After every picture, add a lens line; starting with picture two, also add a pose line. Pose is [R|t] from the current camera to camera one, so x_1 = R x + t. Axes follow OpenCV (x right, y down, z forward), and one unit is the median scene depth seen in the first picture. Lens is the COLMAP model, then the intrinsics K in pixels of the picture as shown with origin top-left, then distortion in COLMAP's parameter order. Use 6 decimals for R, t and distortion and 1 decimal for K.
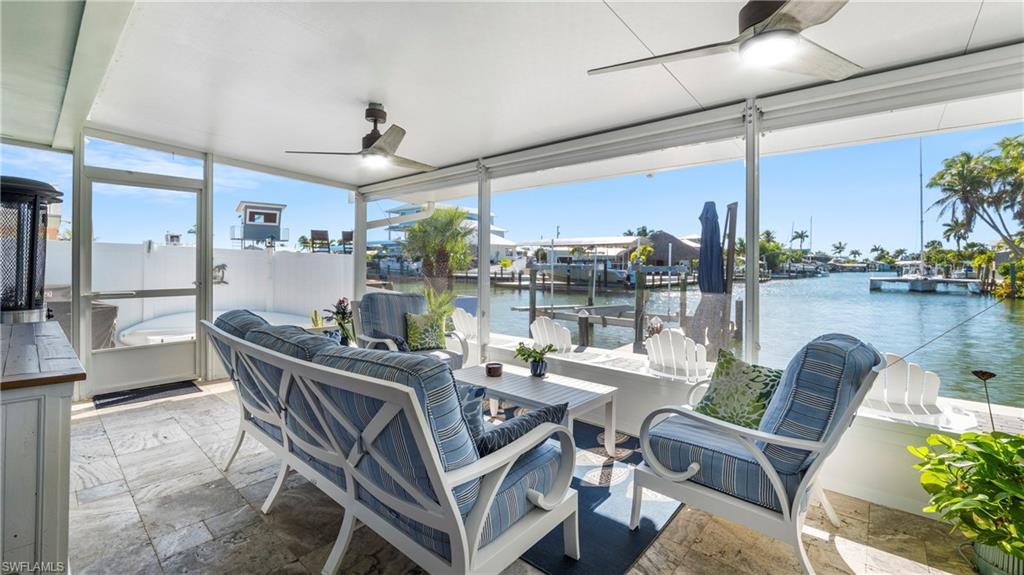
lens RADIAL K [[422.6, 0, 508.2], [0, 422.6, 262.7], [0, 0, 1]] dist [-0.006064, -0.000426]
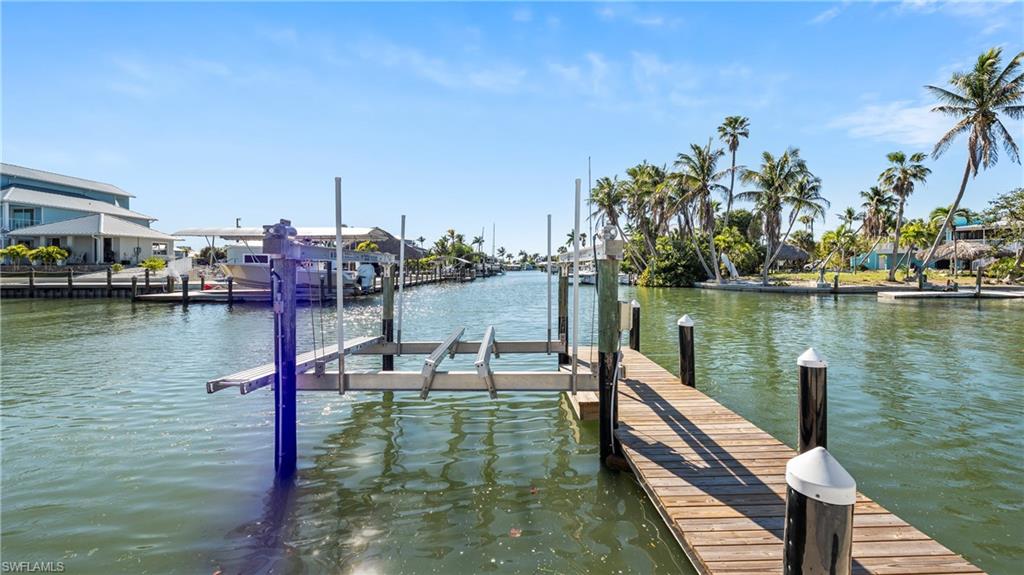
lens RADIAL K [[422.6, 0, 505.1], [0, 422.6, 266.1], [0, 0, 1]] dist [-0.006064, -0.000426]
pose [[0.766498, -0.008535, 0.642190, -0.008370], [0.007168, 0.999963, 0.004734, 0.005221], [-0.642206, 0.000975, 0.766531, 0.160095]]
